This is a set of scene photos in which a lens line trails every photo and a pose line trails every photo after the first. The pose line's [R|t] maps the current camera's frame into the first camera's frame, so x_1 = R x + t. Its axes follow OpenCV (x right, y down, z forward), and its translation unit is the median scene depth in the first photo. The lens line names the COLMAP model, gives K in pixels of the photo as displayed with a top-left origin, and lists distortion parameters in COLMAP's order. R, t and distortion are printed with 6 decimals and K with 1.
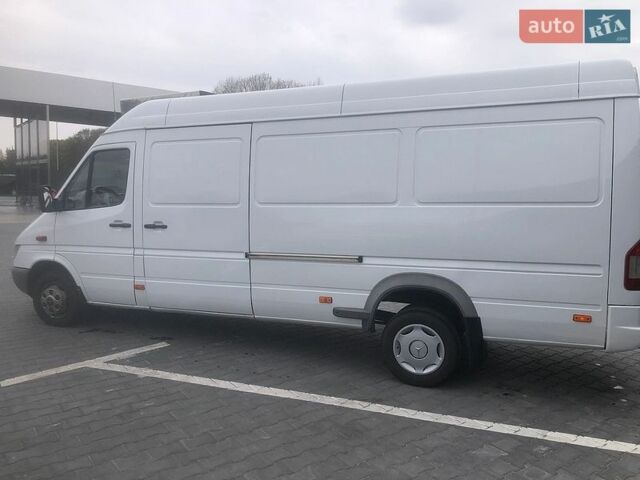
lens RADIAL K [[533.3, 0, 319.5], [0, 533.3, 234.2], [0, 0, 1]] dist [0.013321, -0.002646]
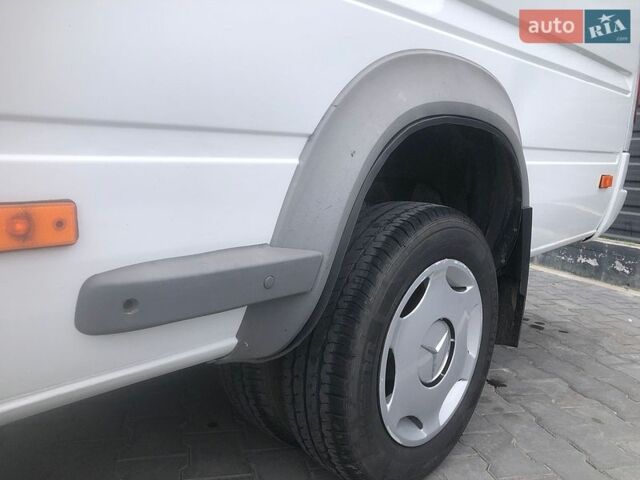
lens RADIAL K [[533.3, 0, 319.5], [0, 533.3, 234.2], [0, 0, 1]] dist [0.013321, -0.002646]
pose [[0.362072, -0.134721, 0.922363, -0.068599], [0.023962, 0.990519, 0.135270, 0.099885], [-0.931842, -0.026875, 0.361867, 0.815209]]
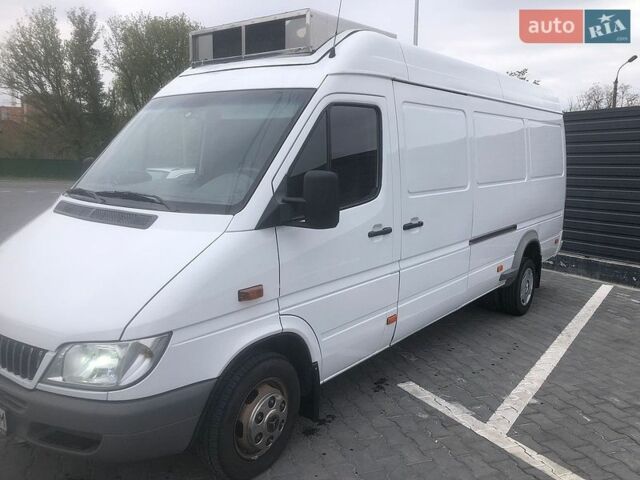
lens RADIAL K [[553.4, 0, 320.0], [0, 553.4, 220.4], [0, 0, 1]] dist [-0.007307, -0.010805]
pose [[0.267675, -0.126039, 0.955230, -1.064361], [0.044602, 0.991965, 0.118388, -0.115645], [-0.962476, 0.010915, 0.271146, 0.952721]]
